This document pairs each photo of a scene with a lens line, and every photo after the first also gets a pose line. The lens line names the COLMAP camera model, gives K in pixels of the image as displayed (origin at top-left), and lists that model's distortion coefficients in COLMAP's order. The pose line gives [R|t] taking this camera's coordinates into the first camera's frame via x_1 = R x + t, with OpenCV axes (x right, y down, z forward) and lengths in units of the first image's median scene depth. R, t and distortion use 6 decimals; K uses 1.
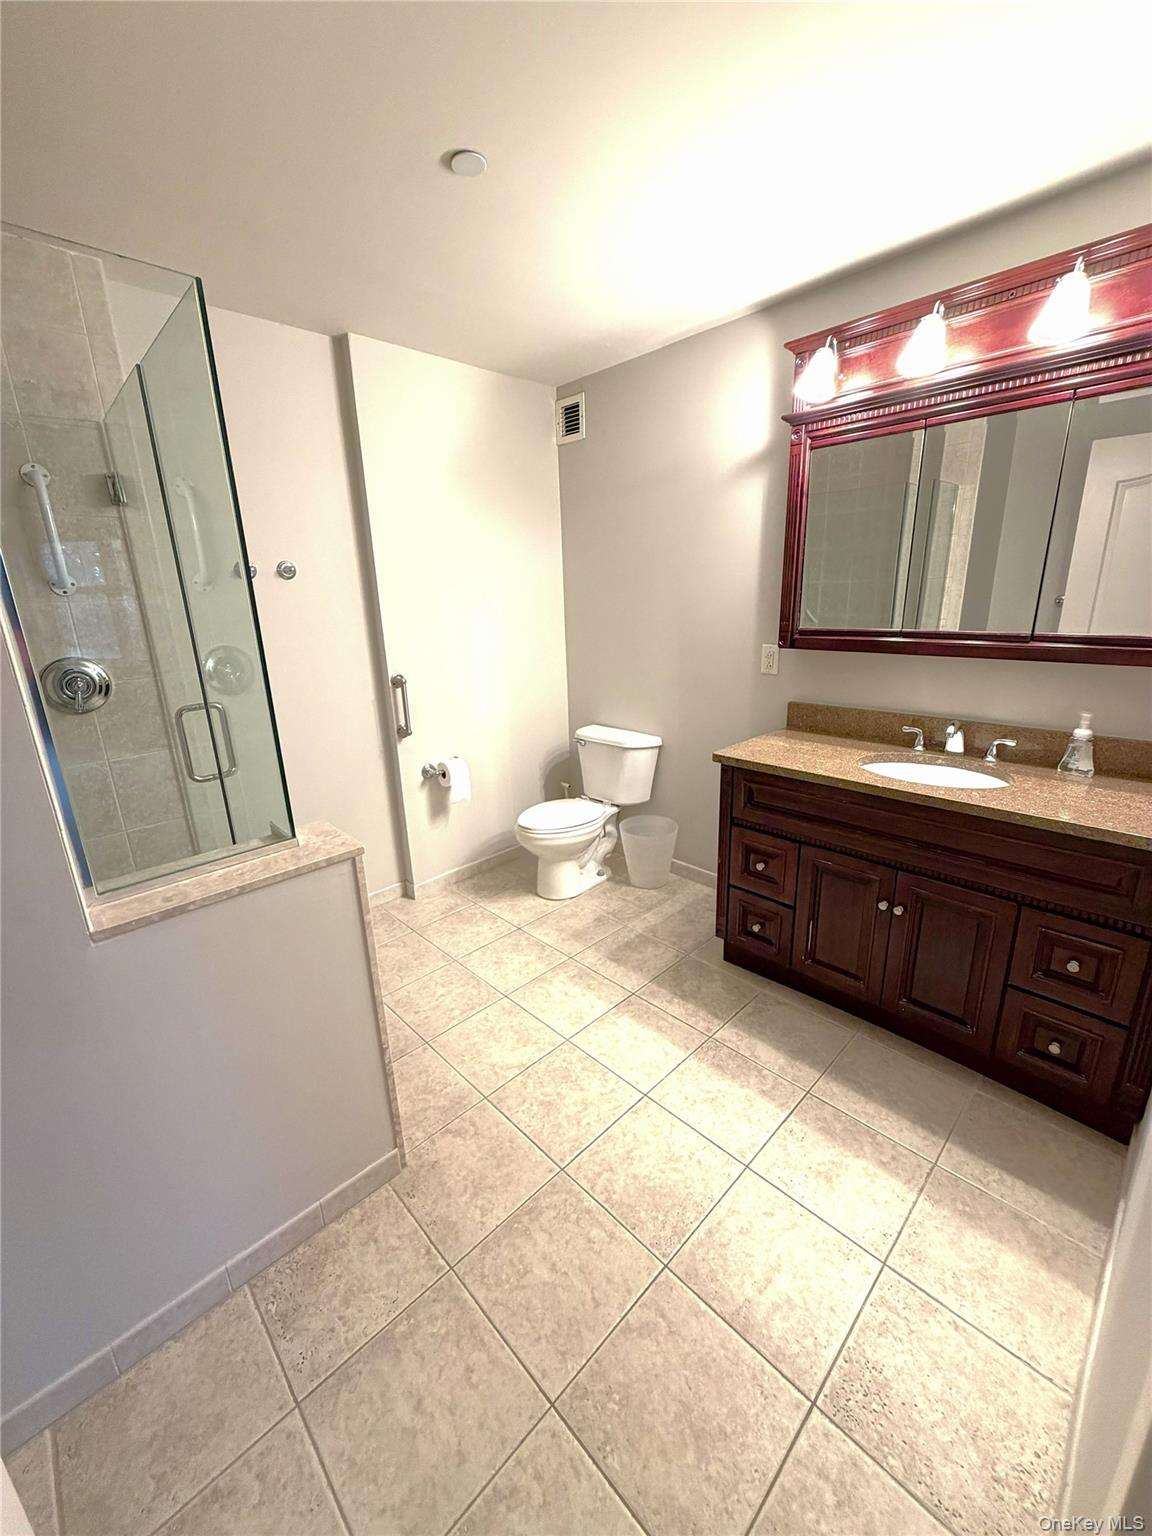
lens RADIAL K [[614.6, 0, 574.9], [0, 614.6, 771.5], [0, 0, 1]] dist [0.002618, 0.000271]
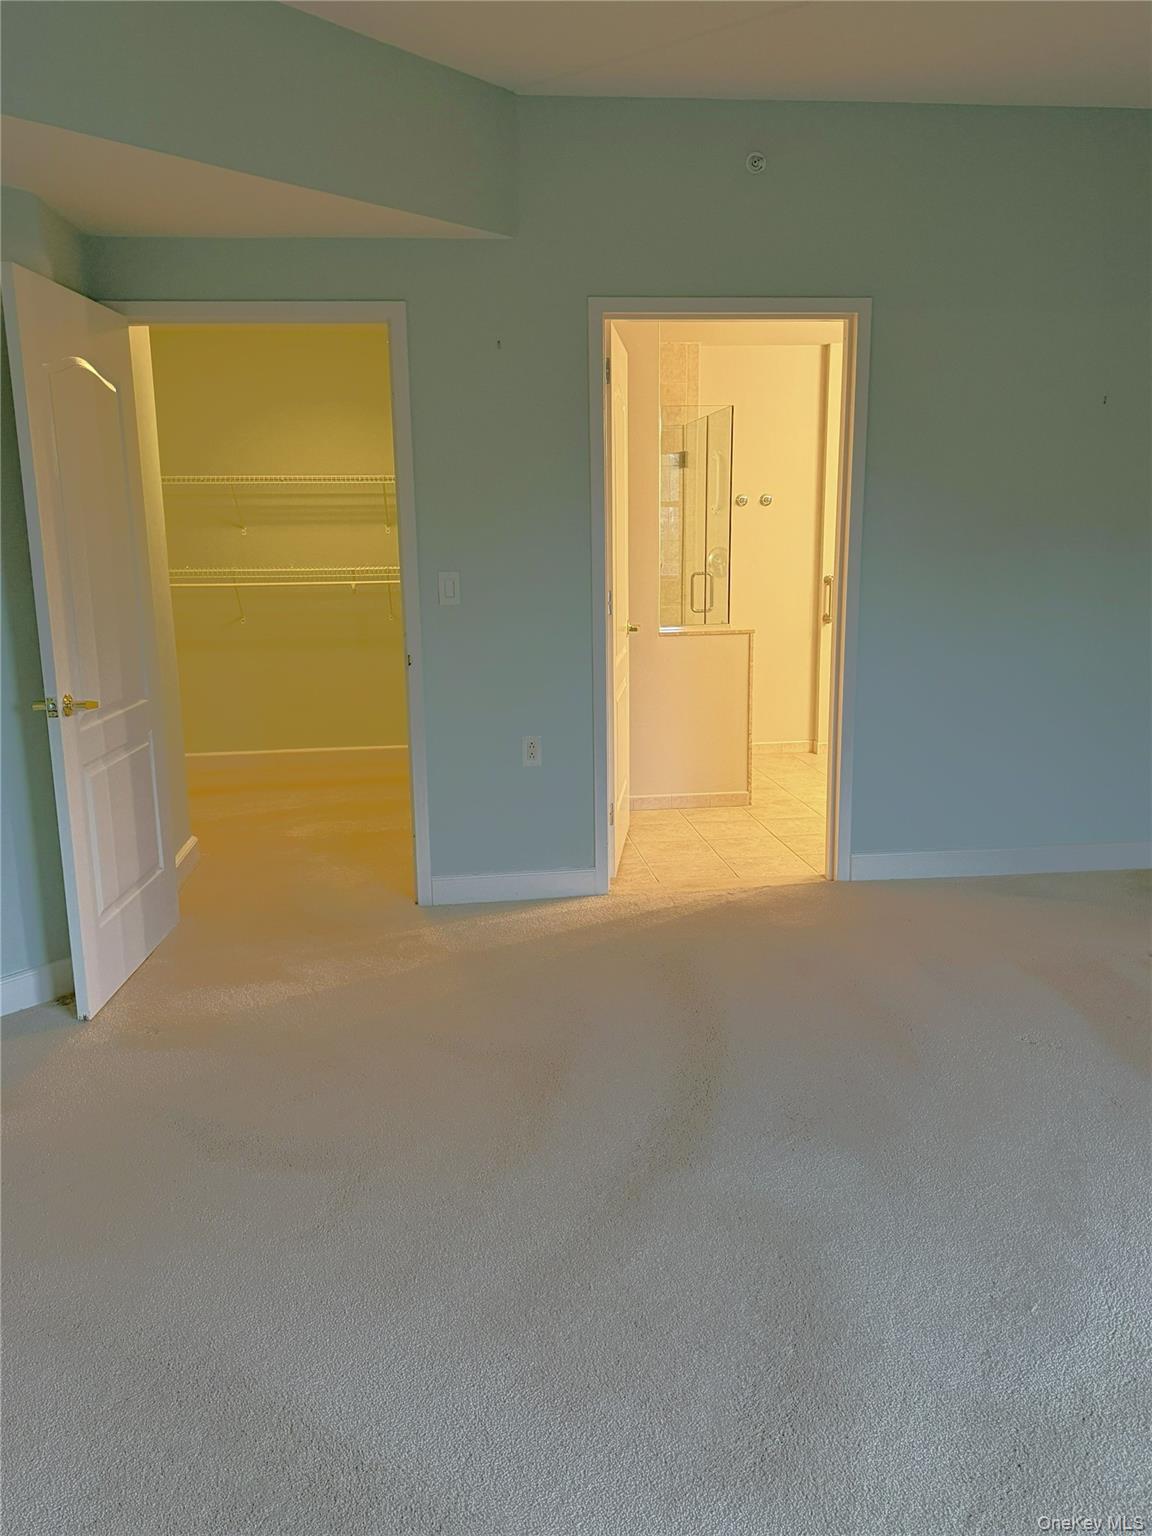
lens RADIAL K [[1191.7, 0, 577.6], [0, 1191.7, 778.7], [0, 0, 1]] dist [0.007287, -0.006123]
pose [[0.799165, 0.145900, -0.583136, 1.274173], [-0.177448, 0.984125, 0.003041, 0.551536], [0.574323, 0.101046, 0.812369, -2.069986]]
